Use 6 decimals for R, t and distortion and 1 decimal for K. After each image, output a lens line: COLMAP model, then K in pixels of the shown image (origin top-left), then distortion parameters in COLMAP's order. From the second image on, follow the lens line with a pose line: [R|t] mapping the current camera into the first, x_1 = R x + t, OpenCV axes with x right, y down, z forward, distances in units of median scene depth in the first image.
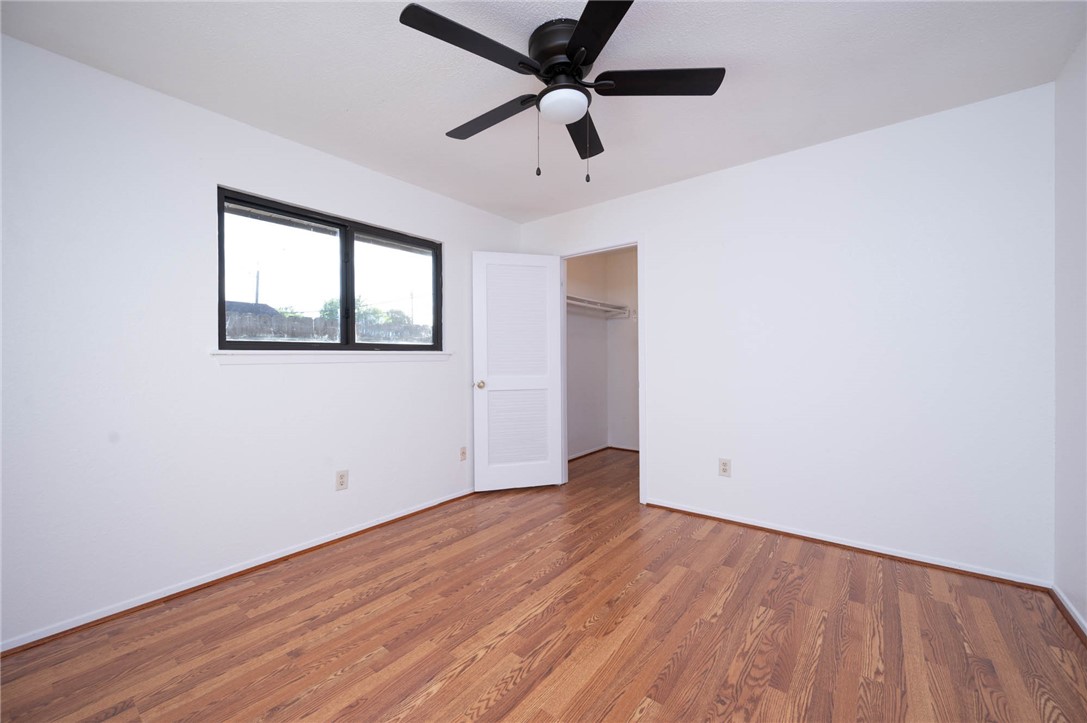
lens RADIAL K [[440.1, 0, 546.6], [0, 440.1, 362.7], [0, 0, 1]] dist [-0.001699, -0.000285]
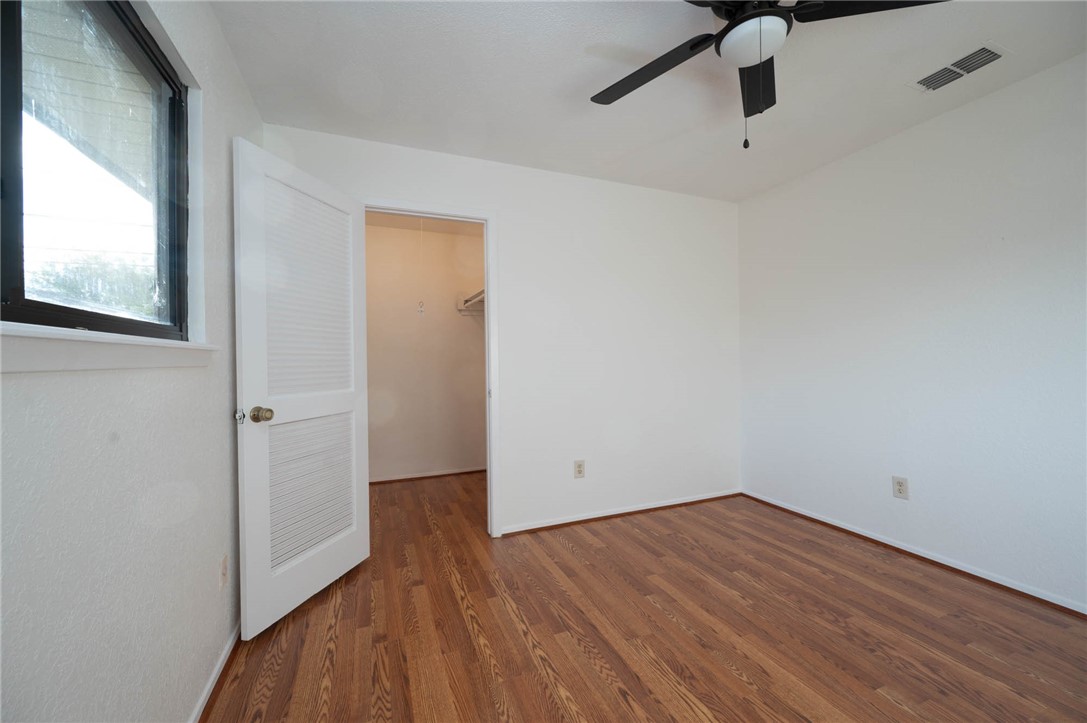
lens RADIAL K [[440.1, 0, 546.6], [0, 440.1, 362.7], [0, 0, 1]] dist [-0.001699, -0.000285]
pose [[0.479808, -0.006903, 0.877346, -0.595100], [0.016428, 0.999864, -0.001117, -0.002186], [-0.877219, 0.014949, 0.479857, 0.683783]]
